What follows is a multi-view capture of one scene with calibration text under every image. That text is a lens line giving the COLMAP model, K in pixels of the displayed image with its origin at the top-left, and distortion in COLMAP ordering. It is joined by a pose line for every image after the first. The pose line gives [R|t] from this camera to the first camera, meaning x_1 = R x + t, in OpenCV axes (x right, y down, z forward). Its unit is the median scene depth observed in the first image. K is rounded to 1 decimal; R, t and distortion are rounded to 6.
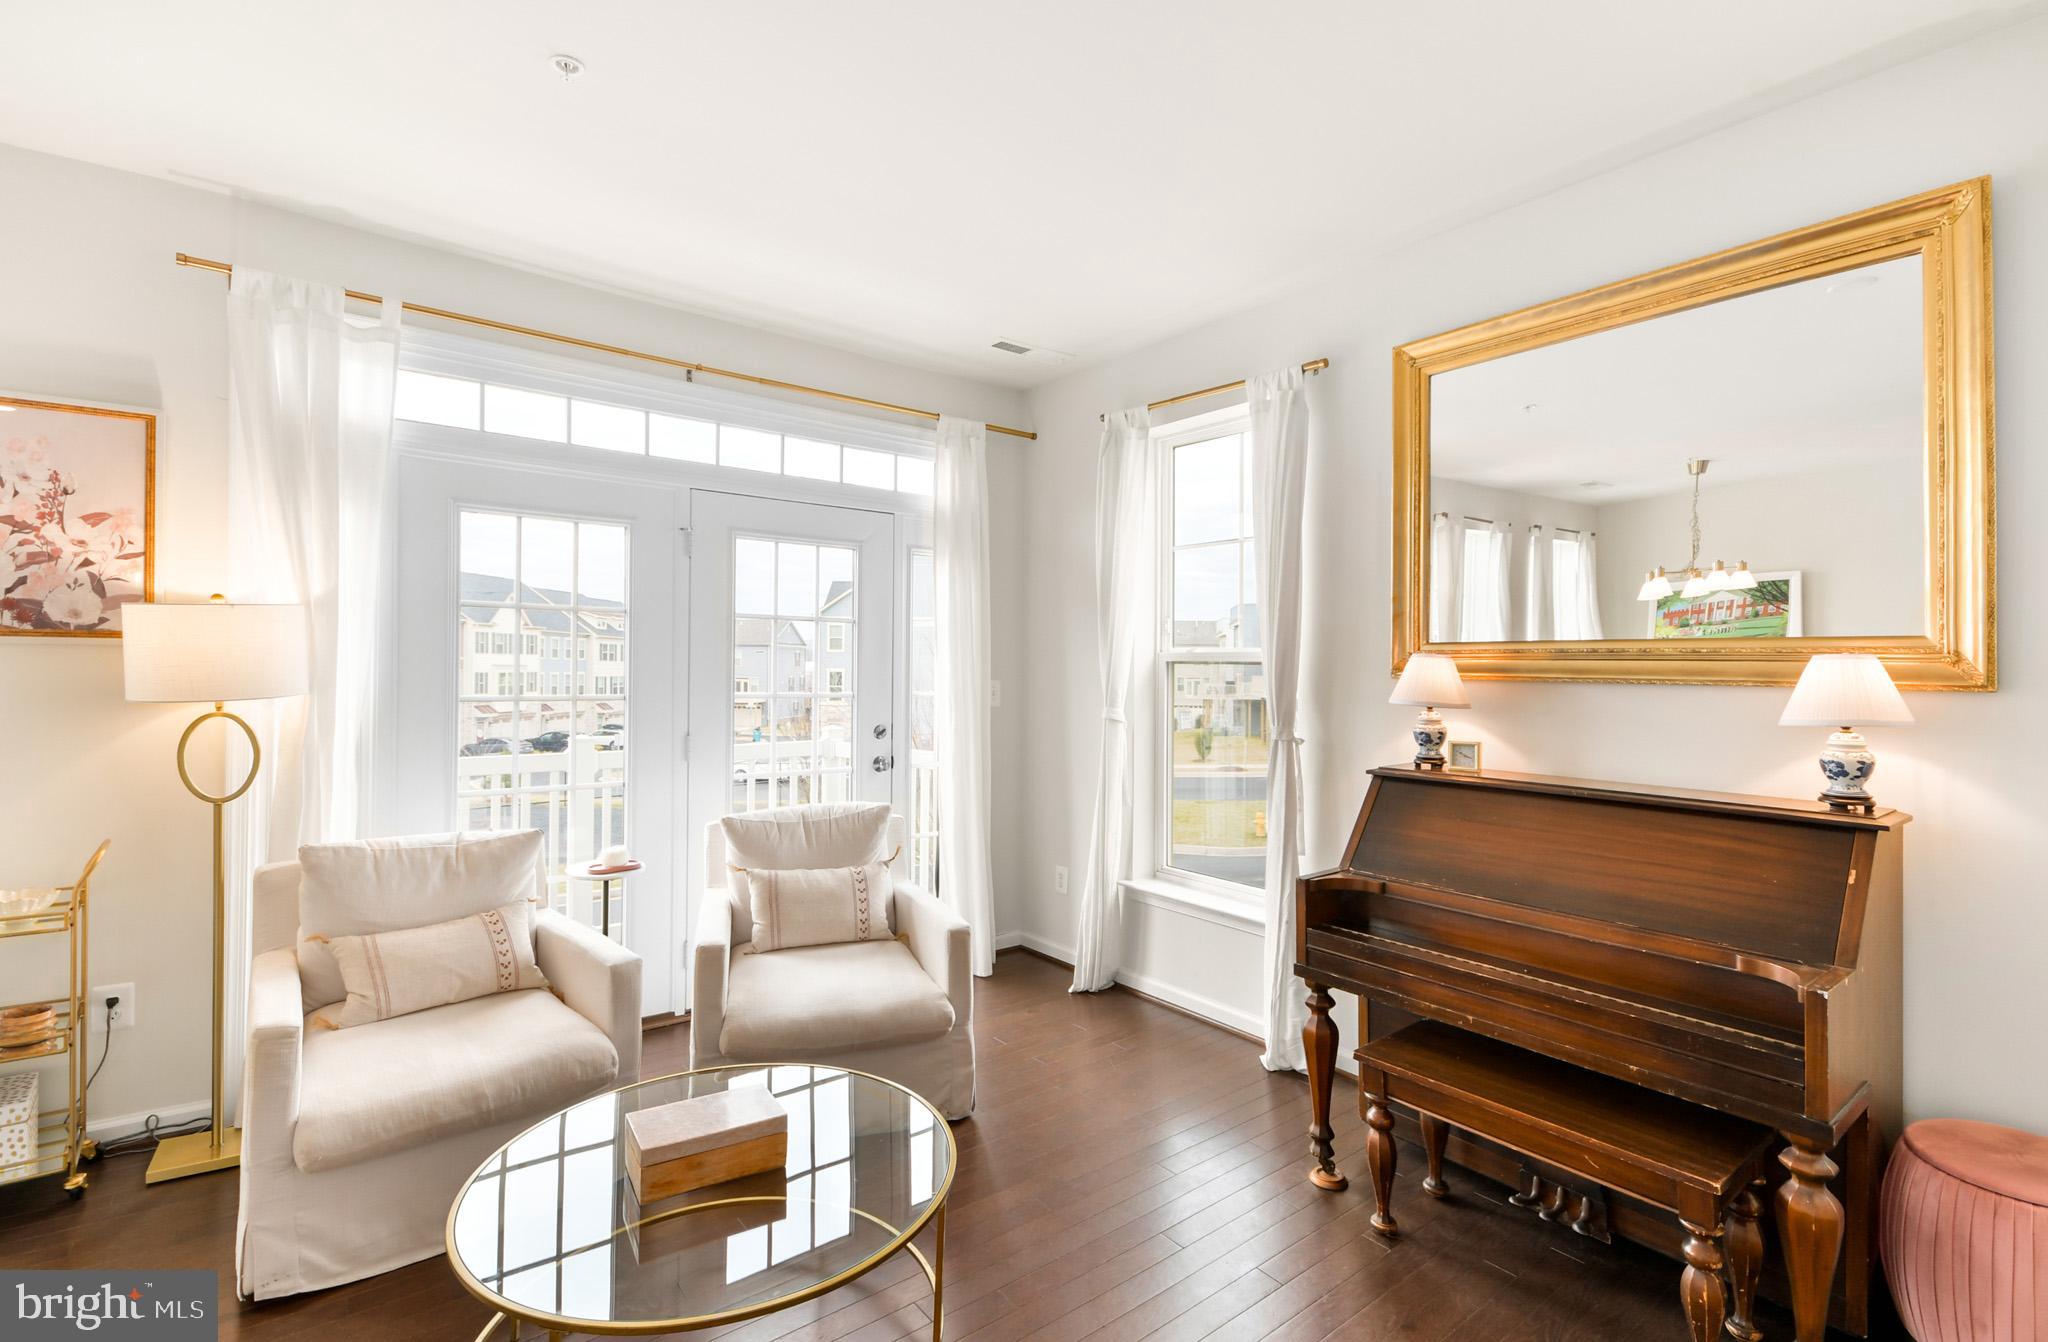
lens RADIAL K [[924.3, 0, 1023.7], [0, 924.3, 668.0], [0, 0, 1]] dist [0.016235, -0.006240]
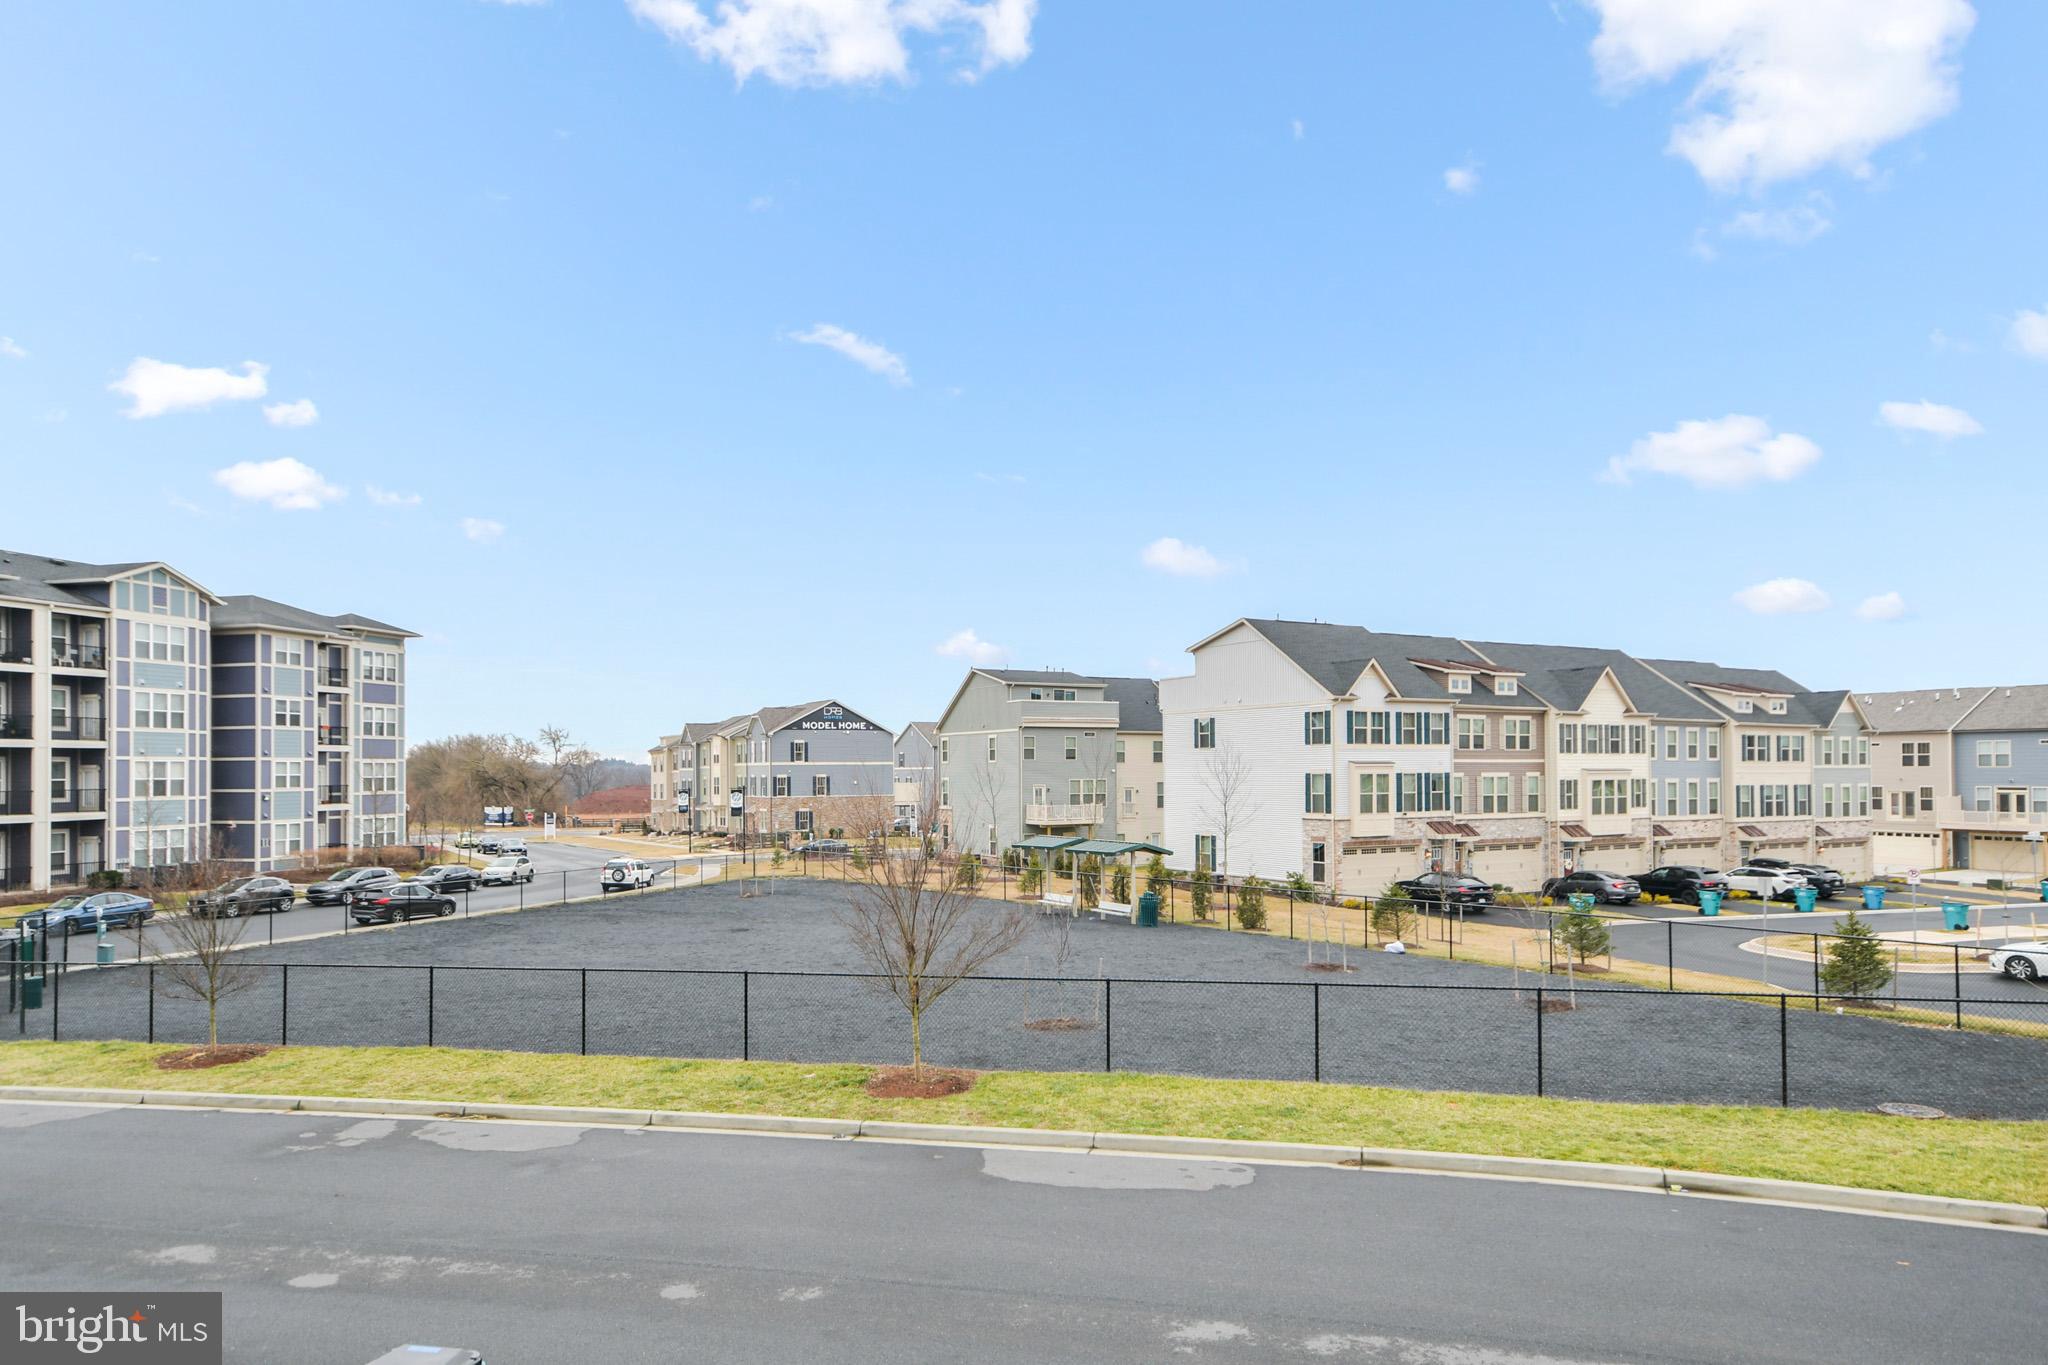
lens RADIAL K [[1316.0, 0, 1032.7], [0, 1316.0, 737.0], [0, 0, 1]] dist [0.040395, 0.001093]
pose [[0.602096, -0.036036, -0.797610, -0.603845], [0.012587, 0.999285, -0.035646, 0.078306], [0.798325, 0.011423, 0.602119, 1.776190]]
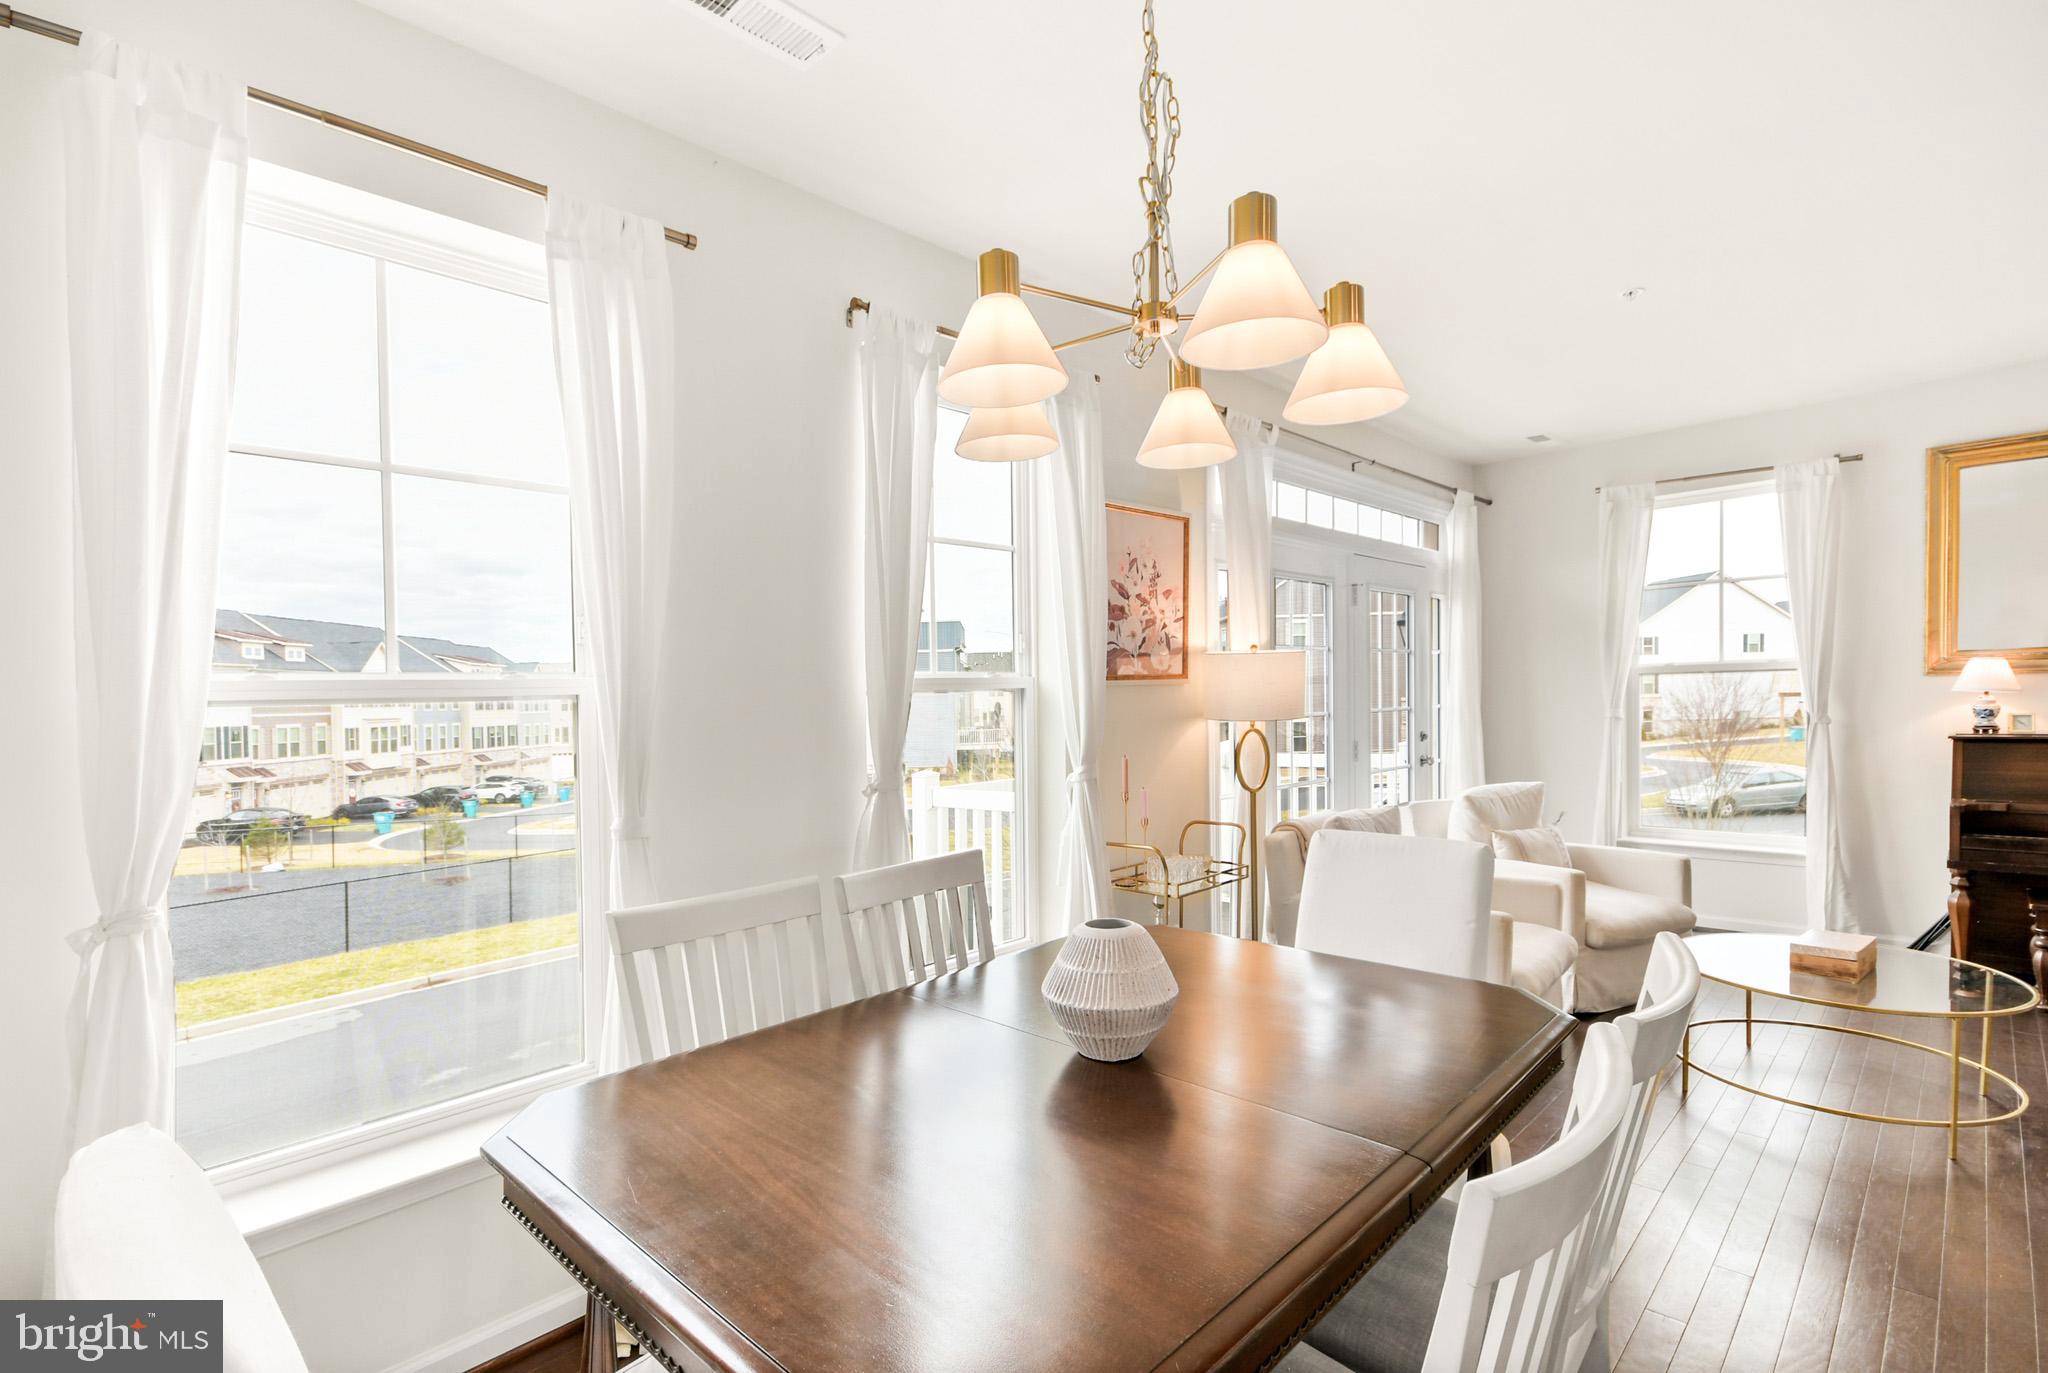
lens RADIAL K [[956.9, 0, 1008.8], [0, 956.9, 704.3], [0, 0, 1]] dist [0.014695, -0.004477]
pose [[0.992690, -0.041165, 0.113454, -1.240591], [0.040417, 0.999143, 0.008890, -0.015105], [-0.113723, -0.004239, 0.993503, -0.352244]]
